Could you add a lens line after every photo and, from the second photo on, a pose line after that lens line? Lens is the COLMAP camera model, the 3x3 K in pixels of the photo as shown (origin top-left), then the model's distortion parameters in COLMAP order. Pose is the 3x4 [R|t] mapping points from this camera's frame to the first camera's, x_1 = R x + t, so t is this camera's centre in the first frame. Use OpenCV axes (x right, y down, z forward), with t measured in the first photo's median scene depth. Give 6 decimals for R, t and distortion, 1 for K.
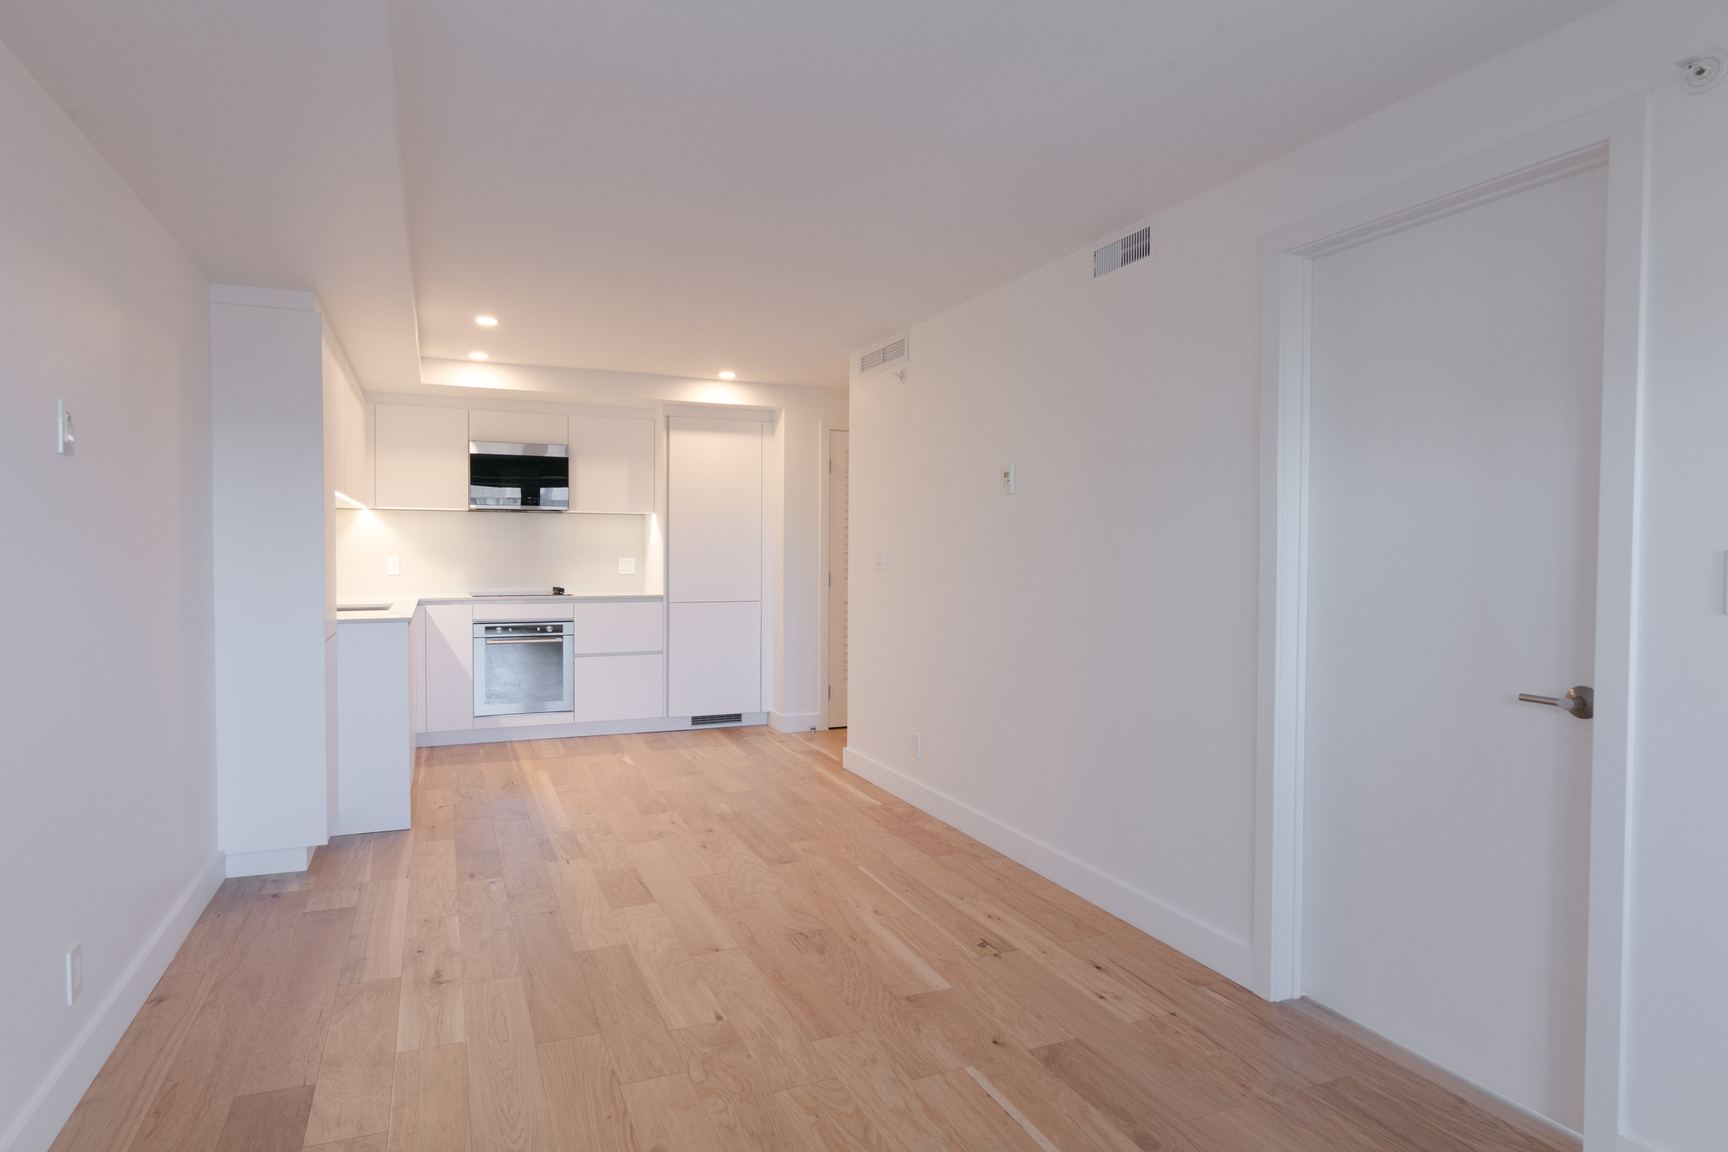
lens RADIAL K [[975.5, 0, 867.1], [0, 975.5, 575.2], [0, 0, 1]] dist [0.002190, 0.000429]
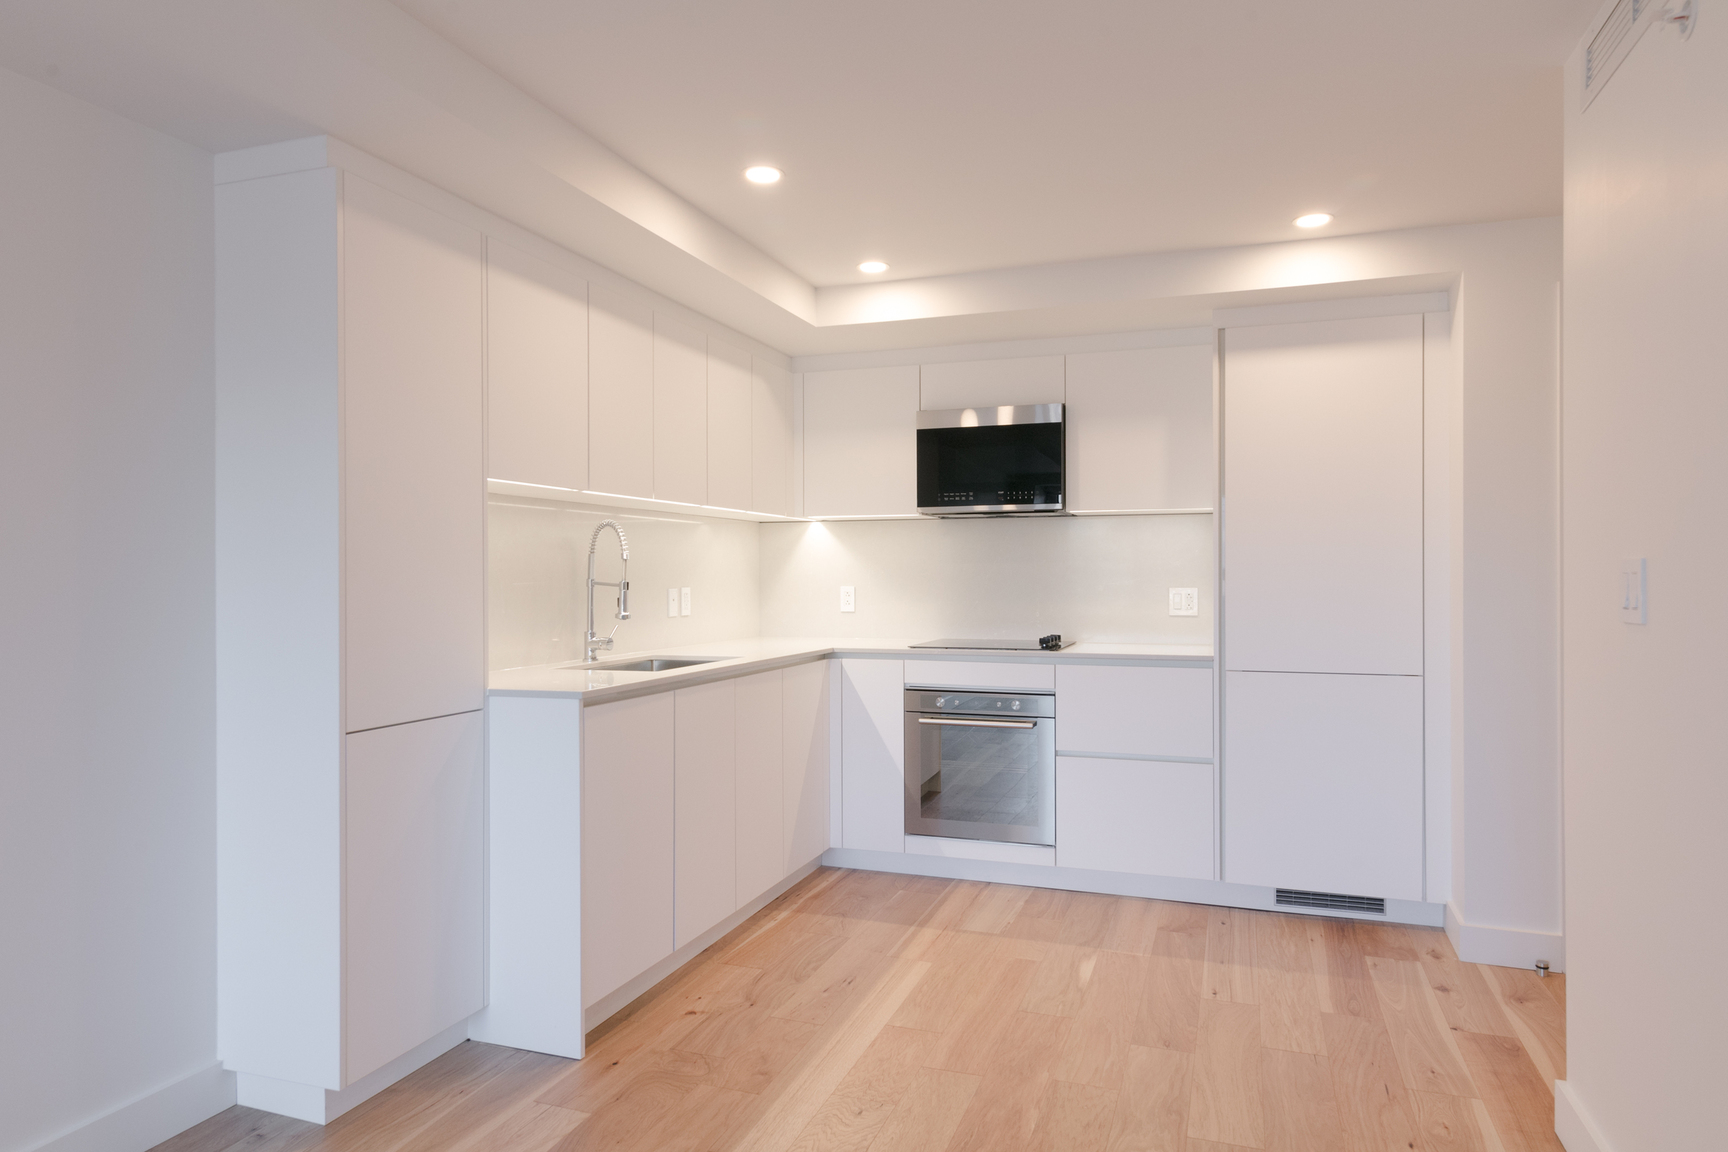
lens RADIAL K [[1082.2, 0, 865.2], [0, 1082.2, 578.3], [0, 0, 1]] dist [0.017345, 0.001334]
pose [[0.731754, -0.005132, -0.681550, 0.063308], [-0.012051, 0.999718, -0.020466, -0.008810], [0.681462, 0.023190, 0.731486, 0.429719]]
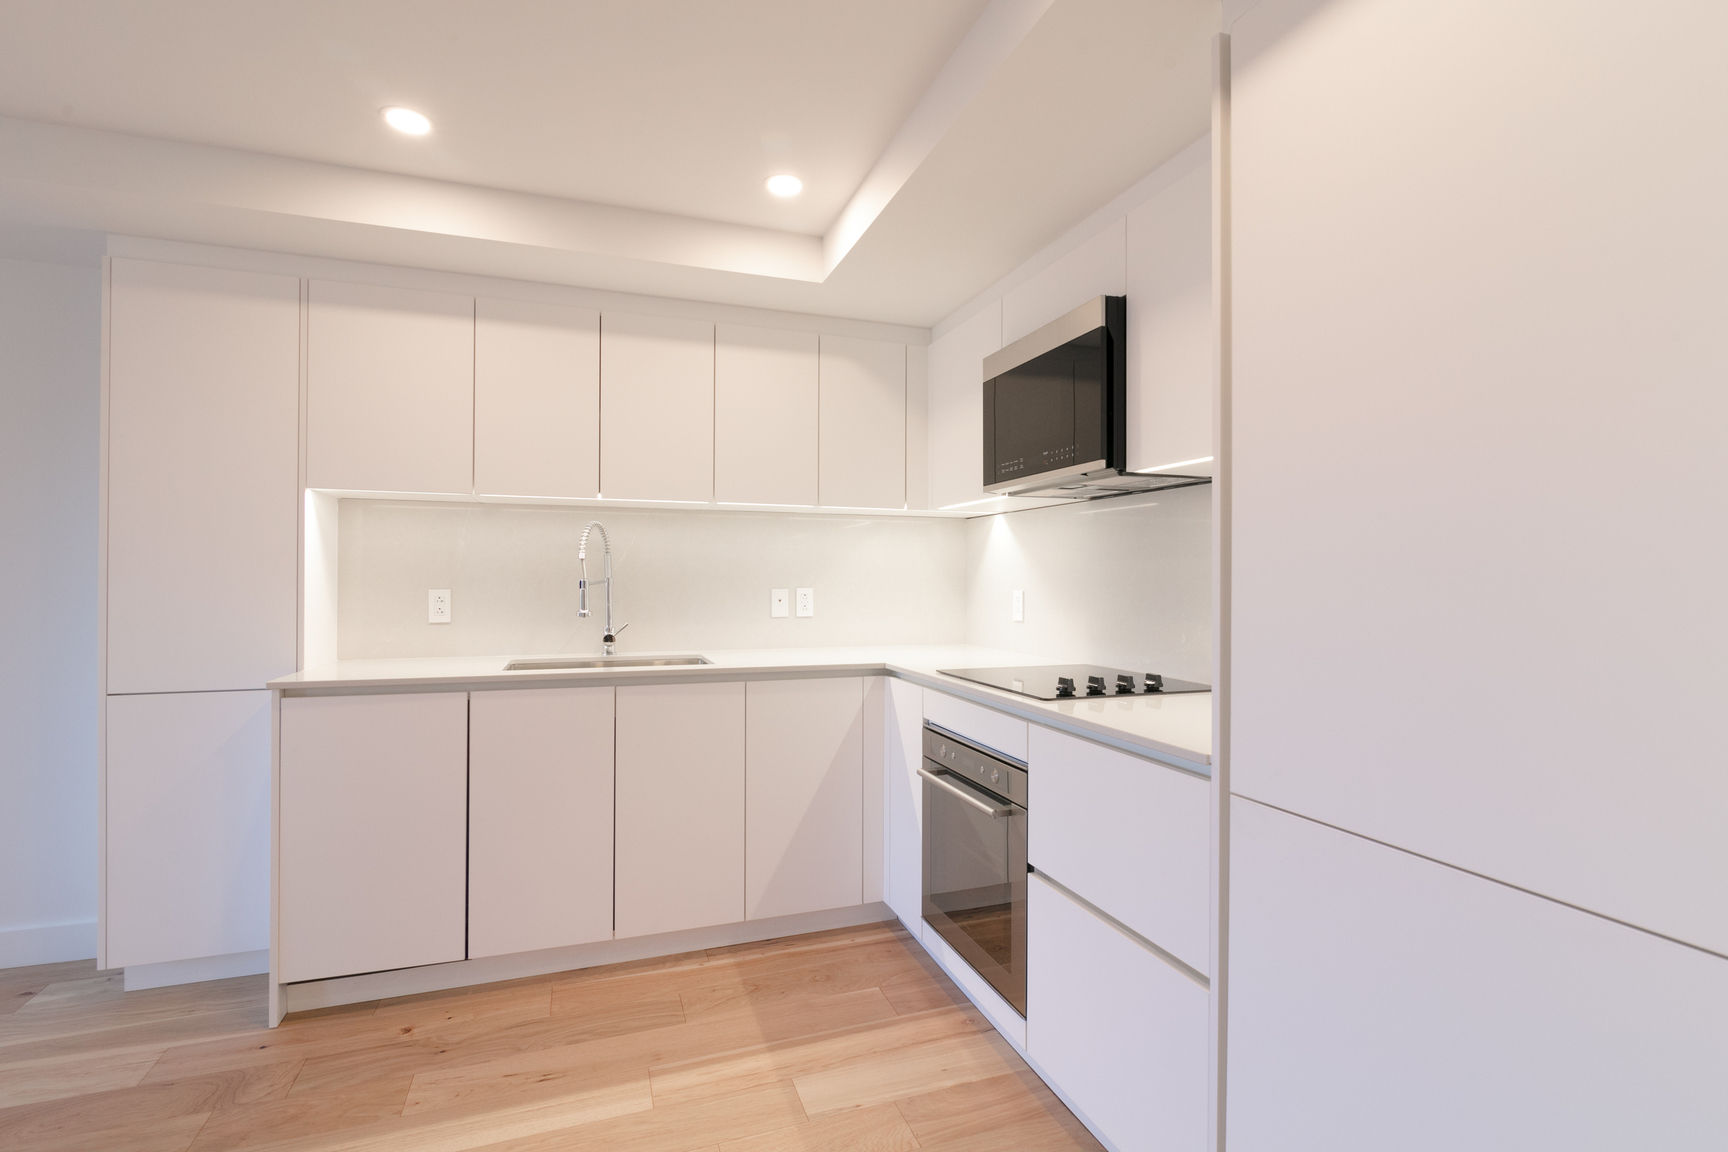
lens RADIAL K [[800.7, 0, 861.2], [0, 800.7, 575.6], [0, 0, 1]] dist [-0.005580, -0.001411]
pose [[-0.074852, -0.007346, -0.997168, 0.002685], [-0.031870, 0.999480, -0.004971, -0.022356], [0.996685, 0.031408, -0.075047, 0.941187]]
